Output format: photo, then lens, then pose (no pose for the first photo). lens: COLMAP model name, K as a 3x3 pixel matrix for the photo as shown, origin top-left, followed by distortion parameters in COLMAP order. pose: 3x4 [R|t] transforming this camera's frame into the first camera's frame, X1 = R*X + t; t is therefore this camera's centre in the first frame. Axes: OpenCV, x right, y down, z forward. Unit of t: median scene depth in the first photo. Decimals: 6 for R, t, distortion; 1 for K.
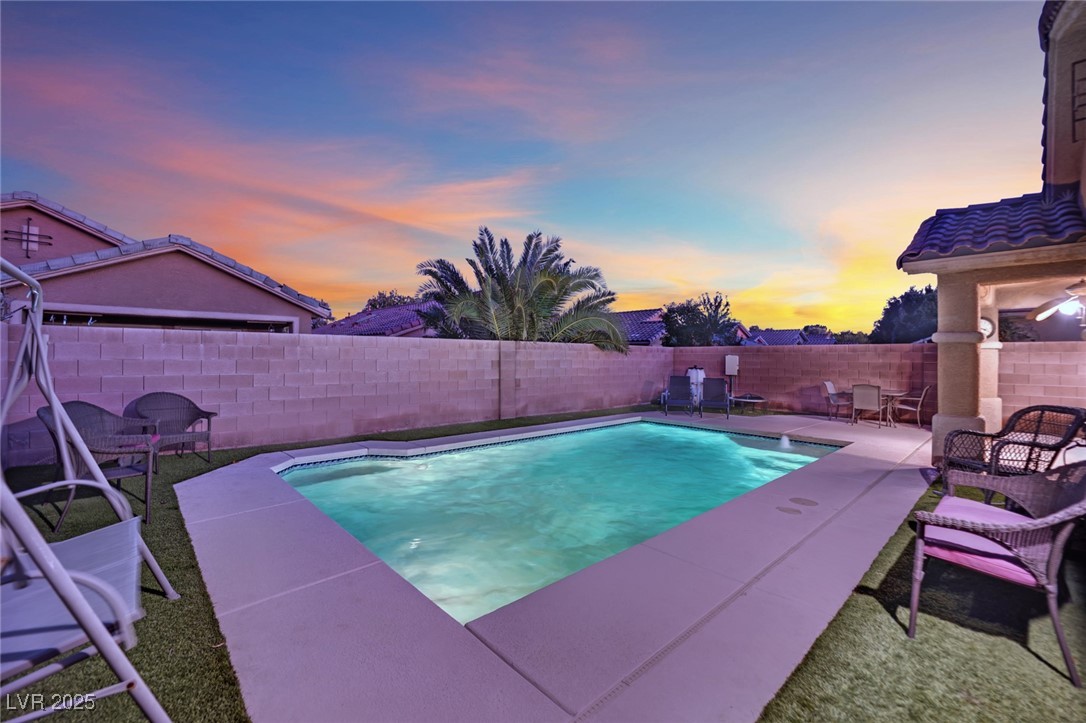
lens RADIAL K [[453.6, 0, 543.0], [0, 453.6, 361.5], [0, 0, 1]] dist [-0.027037, 0.000047]
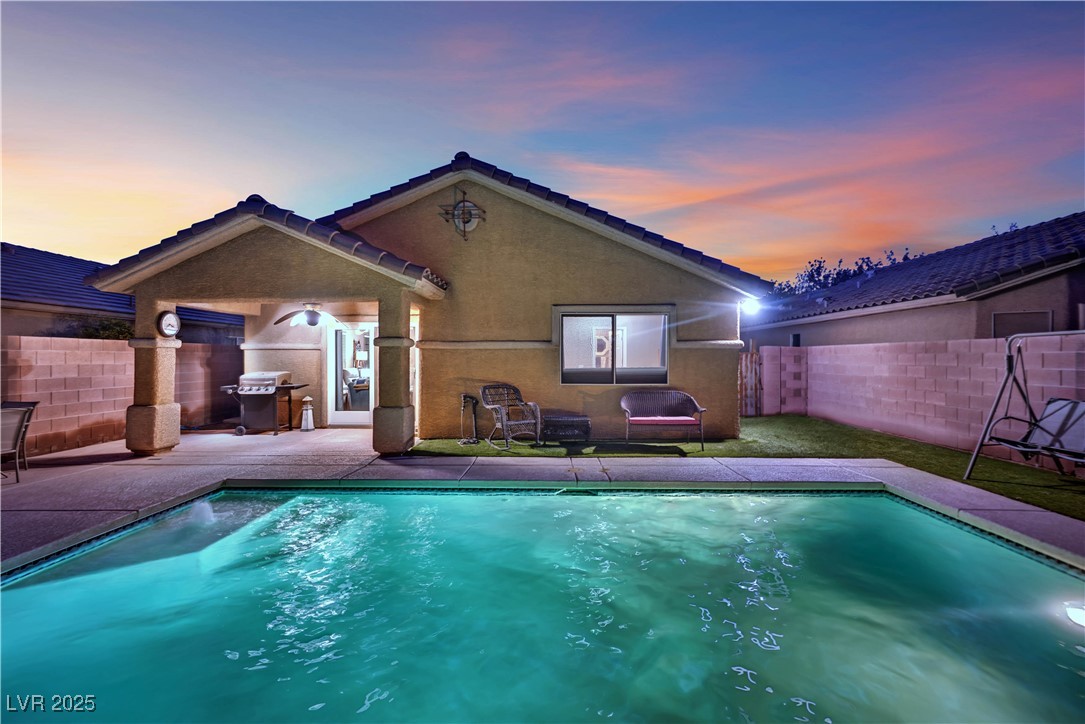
lens RADIAL K [[449.3, 0, 555.1], [0, 449.3, 371.2], [0, 0, 1]] dist [-0.015012, -0.000143]
pose [[-0.708849, -0.027981, 0.704805, -0.143629], [0.001835, 0.999136, 0.041511, -0.015950], [-0.705358, 0.030718, -0.708185, 0.977007]]
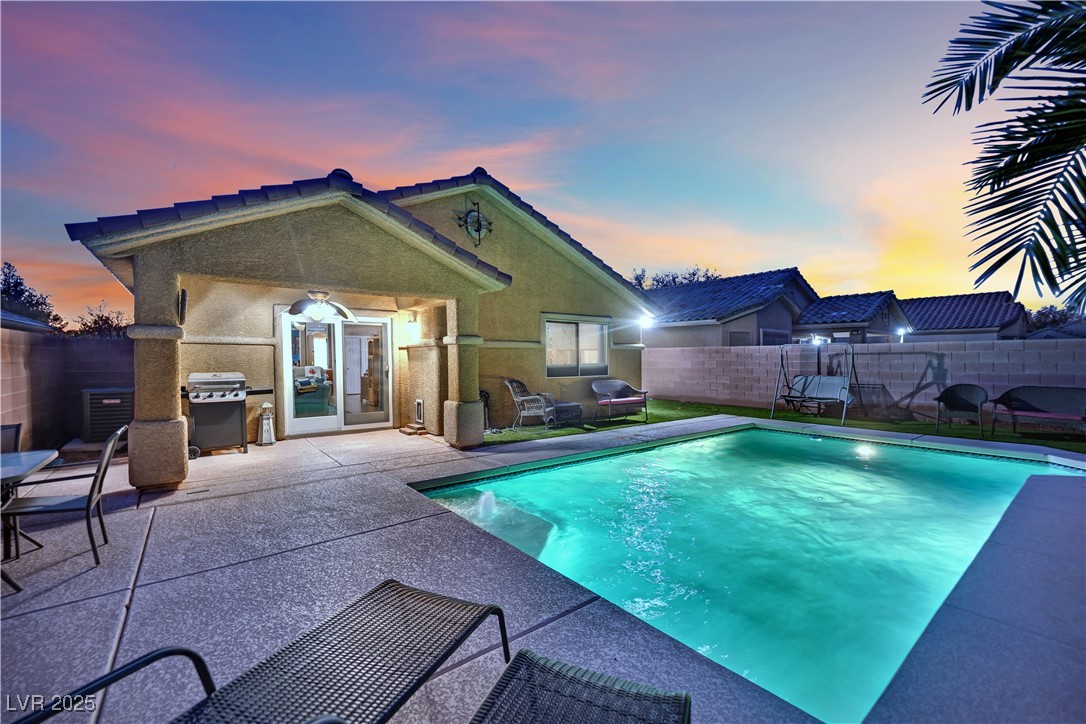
lens RADIAL K [[453.6, 0, 543.0], [0, 453.6, 362.0], [0, 0, 1]] dist [-0.027037, 0.000047]
pose [[-0.994603, -0.008841, 0.103375, 0.374707], [-0.006777, 0.999771, 0.020298, -0.012682], [-0.103530, 0.019488, -0.994435, 1.424416]]
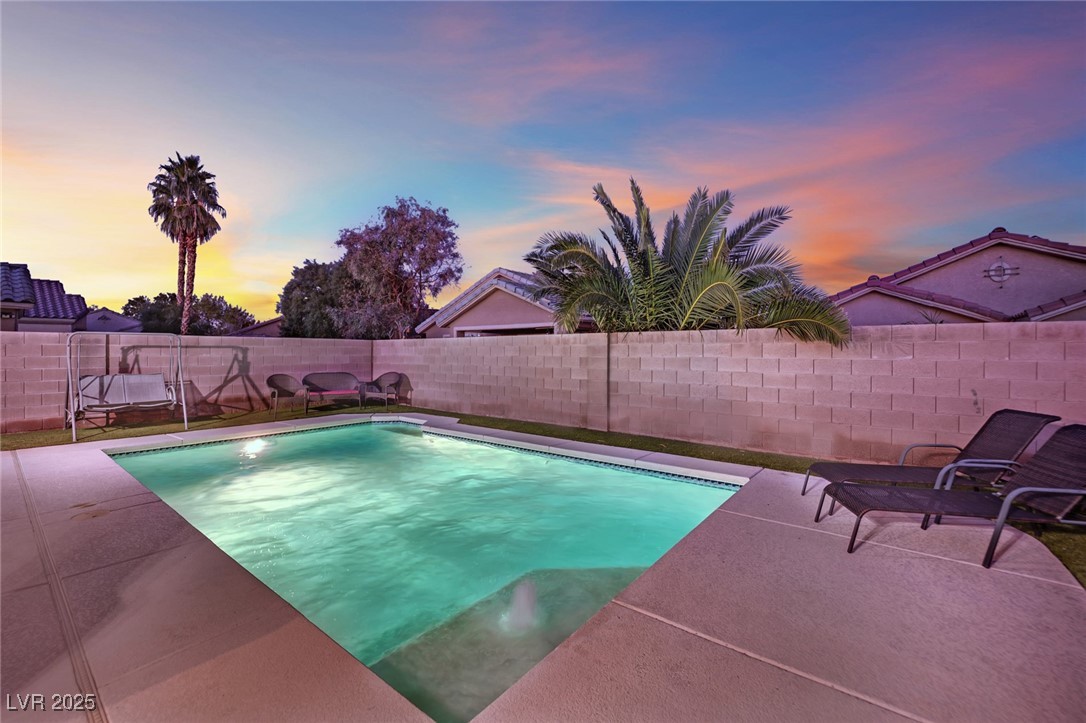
lens RADIAL K [[453.6, 0, 543.0], [0, 453.6, 361.5], [0, 0, 1]] dist [-0.027037, 0.000047]
pose [[0.129349, 0.011920, -0.991528, 0.779148], [-0.011624, 0.999877, 0.010504, -0.003411], [0.991531, 0.010167, 0.129471, 0.886034]]
